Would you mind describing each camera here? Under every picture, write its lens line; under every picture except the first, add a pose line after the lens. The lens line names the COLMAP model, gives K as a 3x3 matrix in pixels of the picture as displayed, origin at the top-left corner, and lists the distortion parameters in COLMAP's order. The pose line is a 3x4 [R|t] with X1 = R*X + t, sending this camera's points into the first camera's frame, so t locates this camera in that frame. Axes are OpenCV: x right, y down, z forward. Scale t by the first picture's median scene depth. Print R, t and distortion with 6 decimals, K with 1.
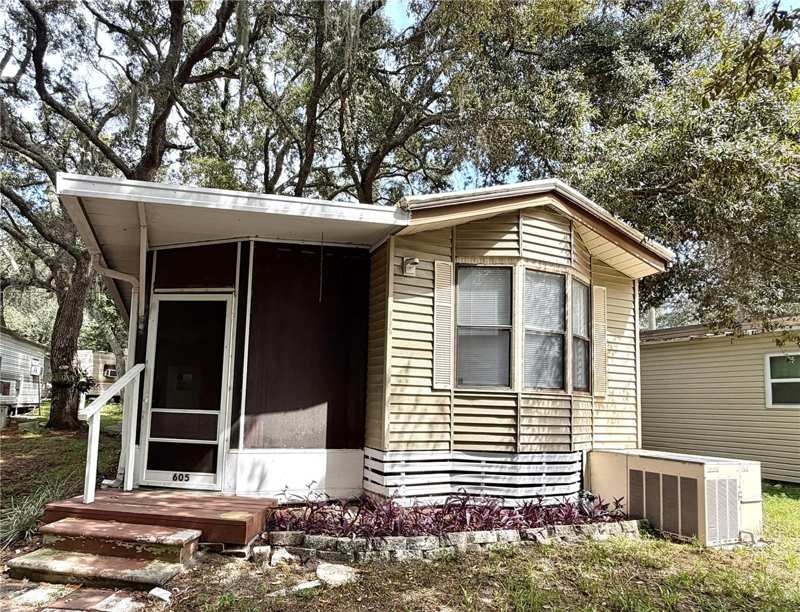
lens RADIAL K [[758.6, 0, 400.0], [0, 758.6, 304.5], [0, 0, 1]] dist [-0.011168, 0.000000]
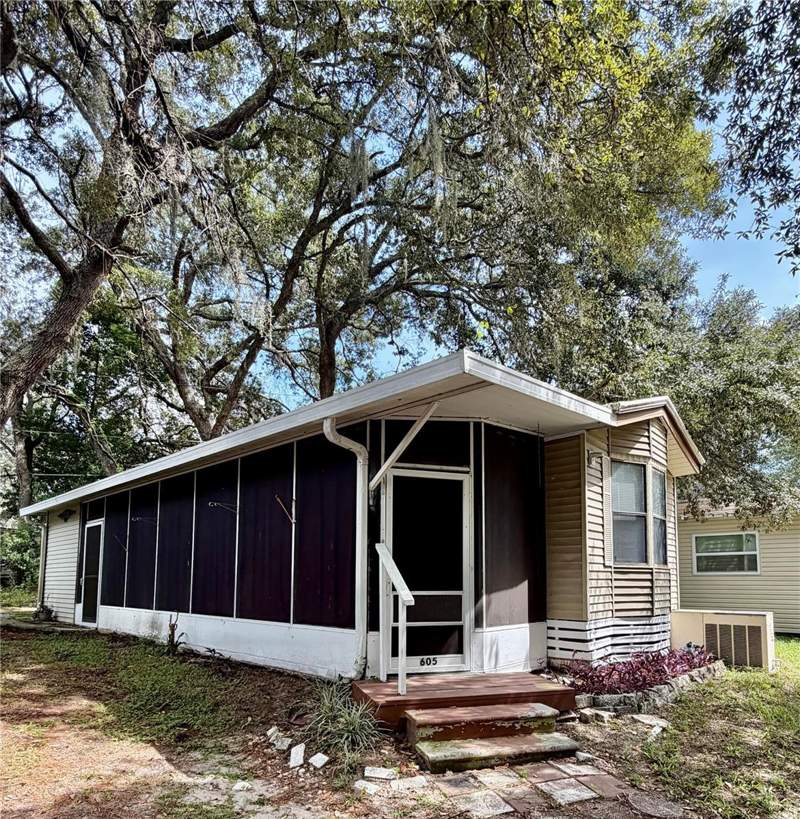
lens RADIAL K [[1019.3, 0, 400.2], [0, 1019.3, 410.7], [0, 0, 1]] dist [-0.032150, 0.000000]
pose [[0.707321, 0.090306, 0.701100, -1.284756], [-0.075703, 0.995779, -0.051888, -0.021260], [-0.702827, -0.016374, 0.711173, 0.108820]]
